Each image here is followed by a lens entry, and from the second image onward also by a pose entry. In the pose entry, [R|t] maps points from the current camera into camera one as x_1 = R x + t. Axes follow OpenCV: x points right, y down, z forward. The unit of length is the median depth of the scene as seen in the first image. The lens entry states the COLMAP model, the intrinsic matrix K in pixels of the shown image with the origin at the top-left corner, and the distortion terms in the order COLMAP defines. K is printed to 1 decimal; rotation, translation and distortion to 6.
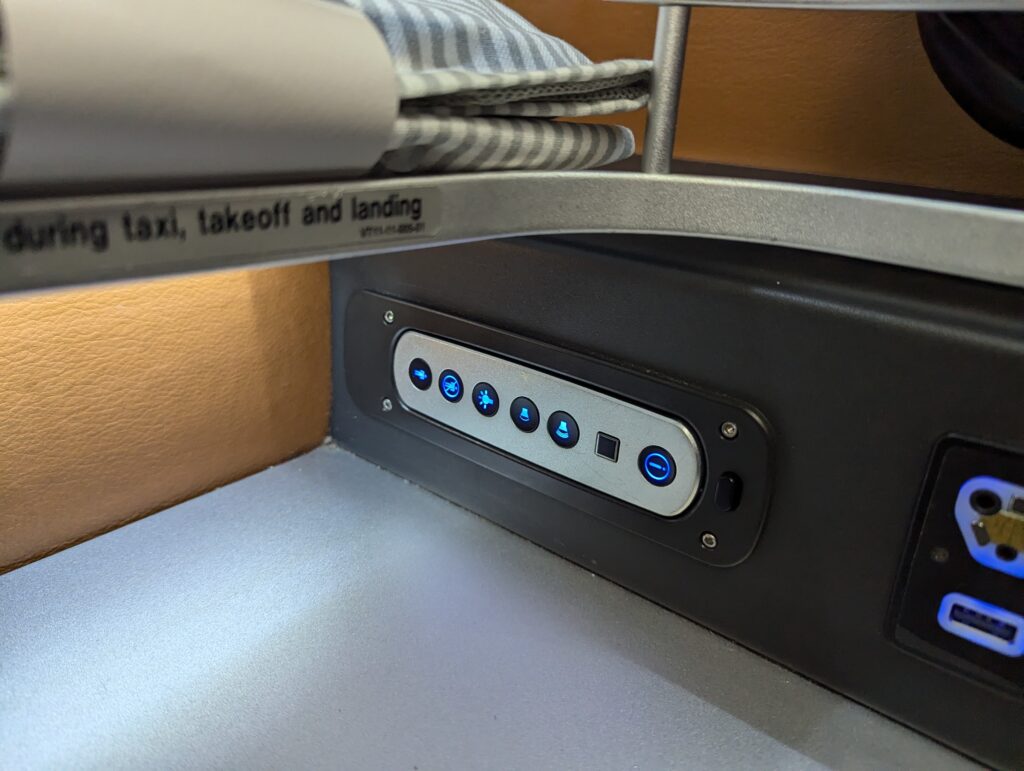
lens RADIAL K [[725.5, 0, 512.3], [0, 725.5, 386.9], [0, 0, 1]] dist [0.004285, -0.006500]
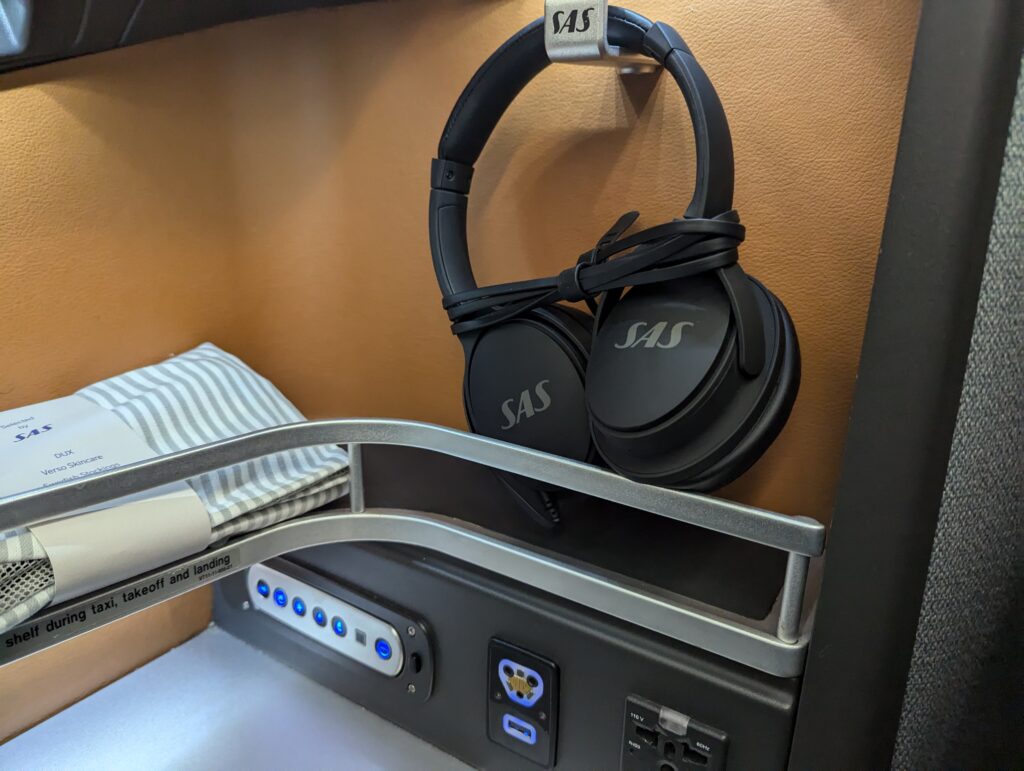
lens RADIAL K [[725.5, 0, 511.5], [0, 725.5, 384.1], [0, 0, 1]] dist [0.004285, -0.006500]
pose [[0.994843, -0.054239, 0.085710, 0.394149], [0.061822, 0.994161, -0.088443, -0.369792], [-0.080413, 0.093286, 0.992387, -0.901865]]
